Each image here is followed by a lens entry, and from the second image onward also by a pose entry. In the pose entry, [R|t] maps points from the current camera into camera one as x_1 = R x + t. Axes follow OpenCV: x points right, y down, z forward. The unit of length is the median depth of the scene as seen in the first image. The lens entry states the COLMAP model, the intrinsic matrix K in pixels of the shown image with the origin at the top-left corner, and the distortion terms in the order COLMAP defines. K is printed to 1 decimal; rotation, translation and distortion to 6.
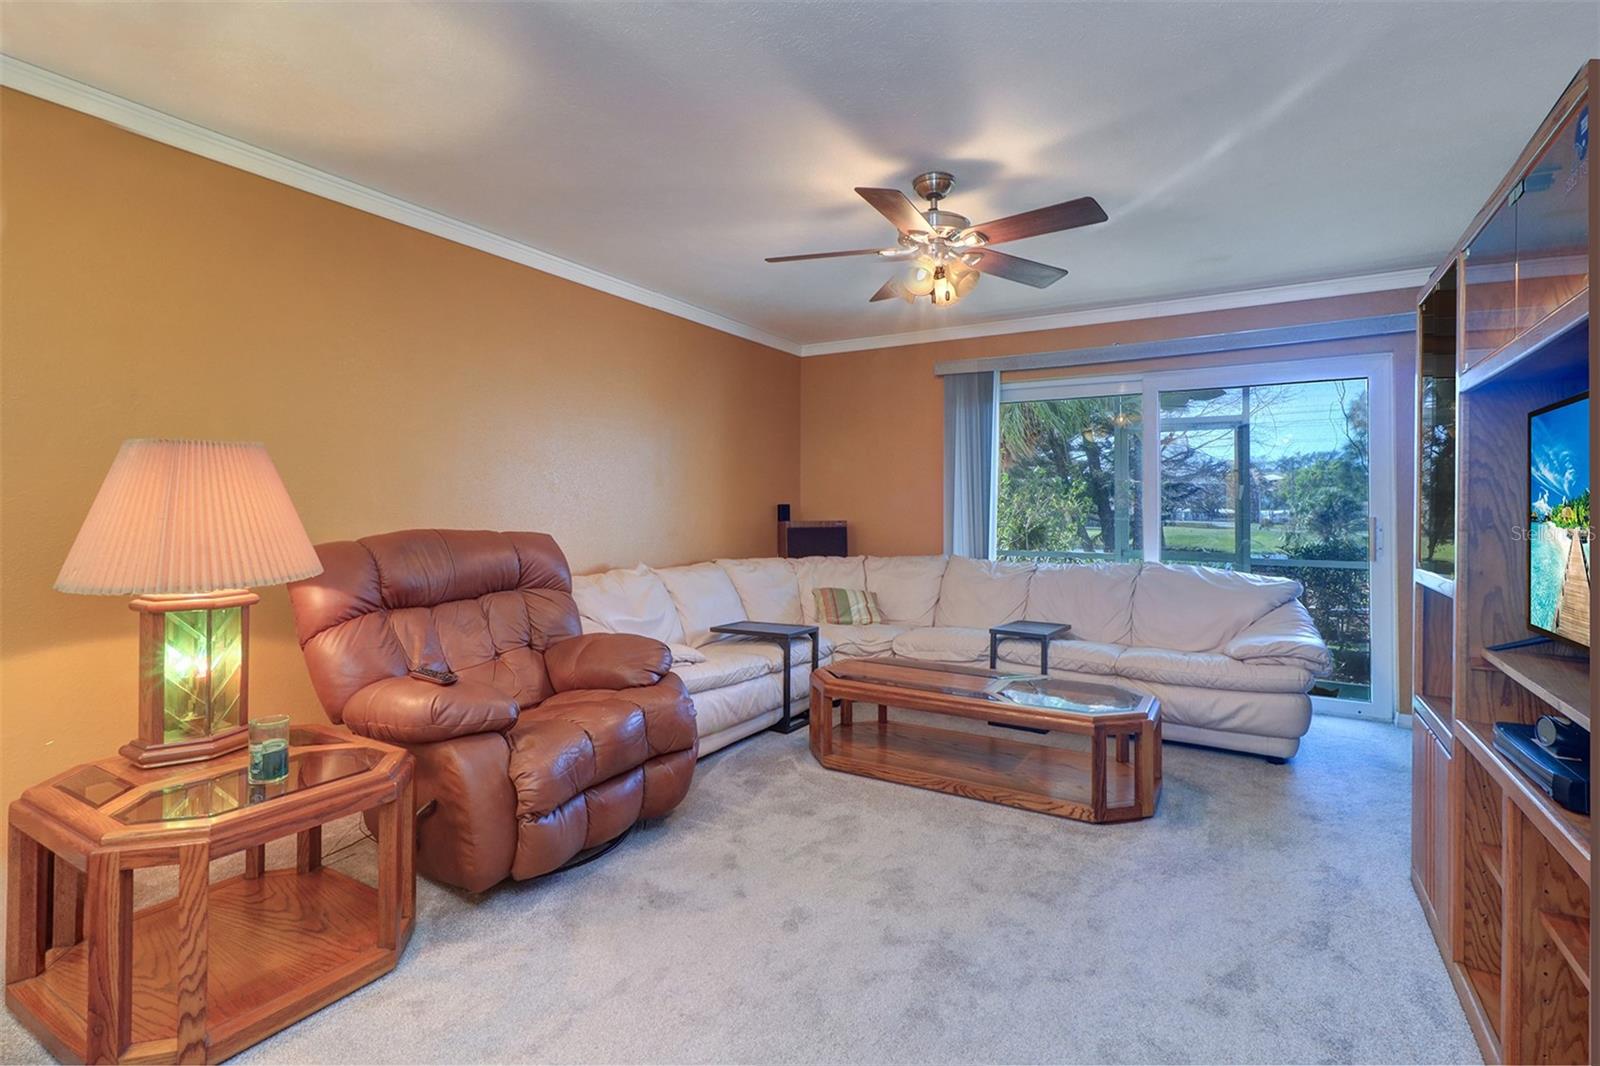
lens RADIAL K [[755.0, 0, 840.1], [0, 755.0, 505.7], [0, 0, 1]] dist [0.005736, 0.000853]
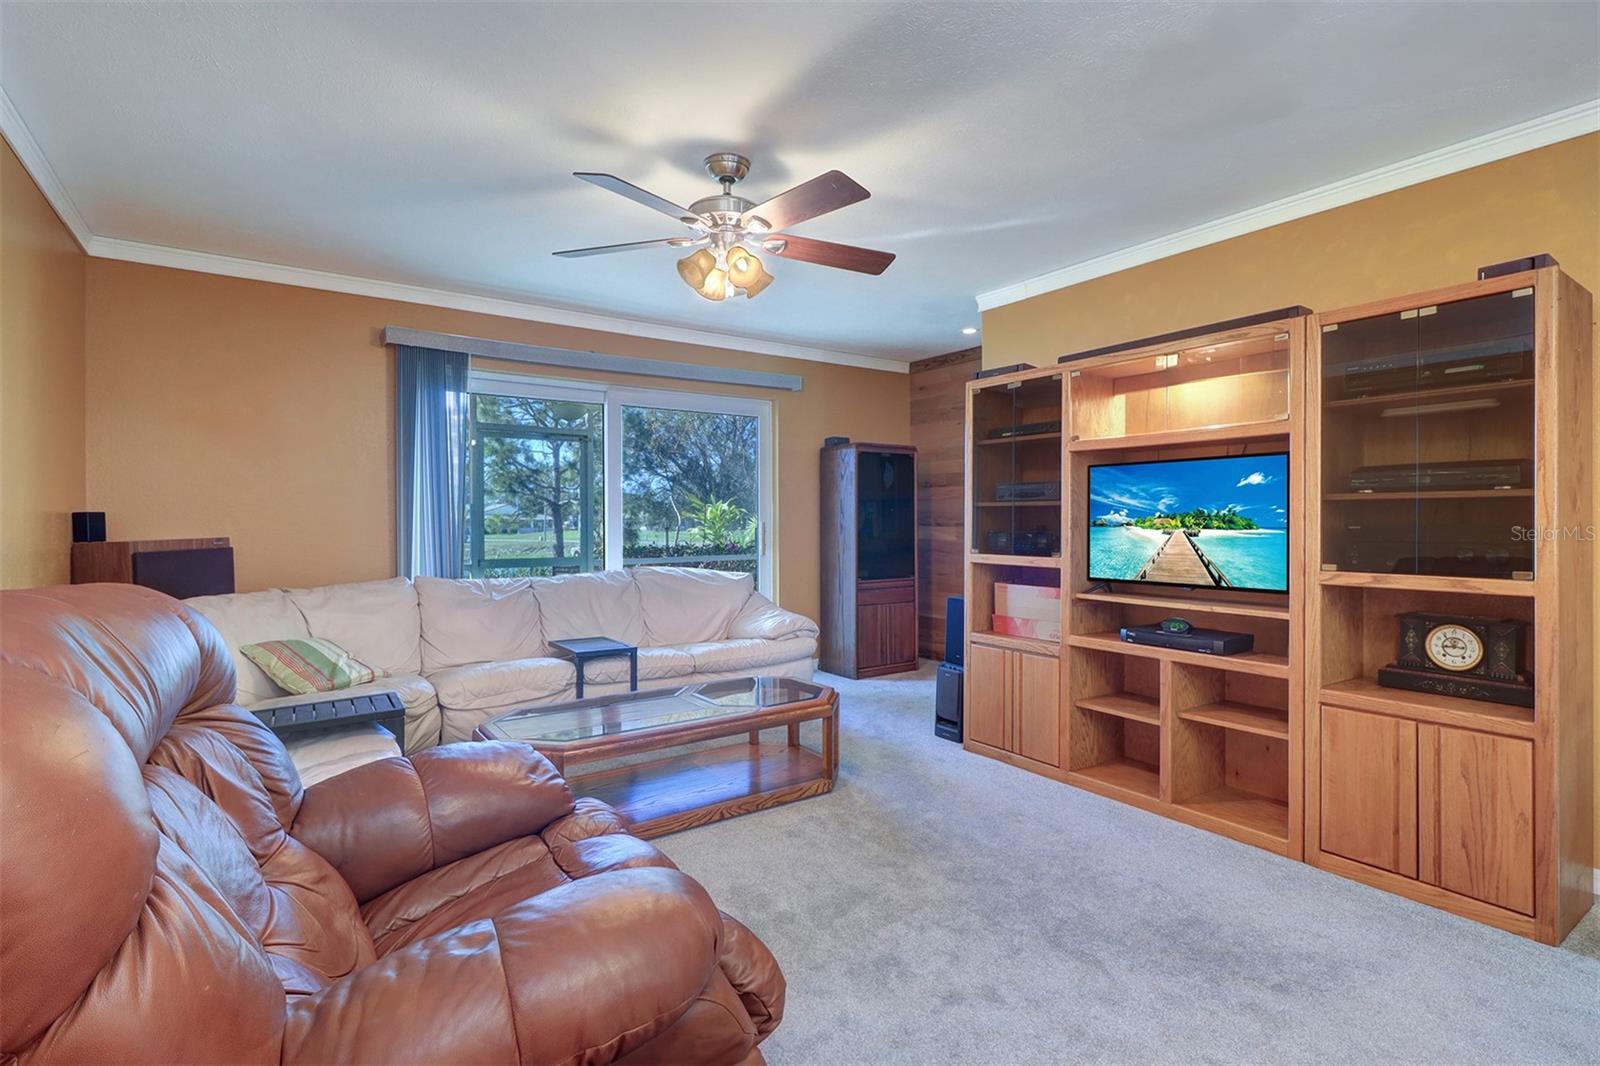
lens RADIAL K [[755.0, 0, 803.2], [0, 755.0, 520.6], [0, 0, 1]] dist [0.005736, 0.000853]
pose [[0.425858, -0.008979, 0.904746, -0.497073], [0.000257, 0.999952, 0.009803, -0.001559], [-0.904790, -0.003942, 0.425840, 0.382410]]
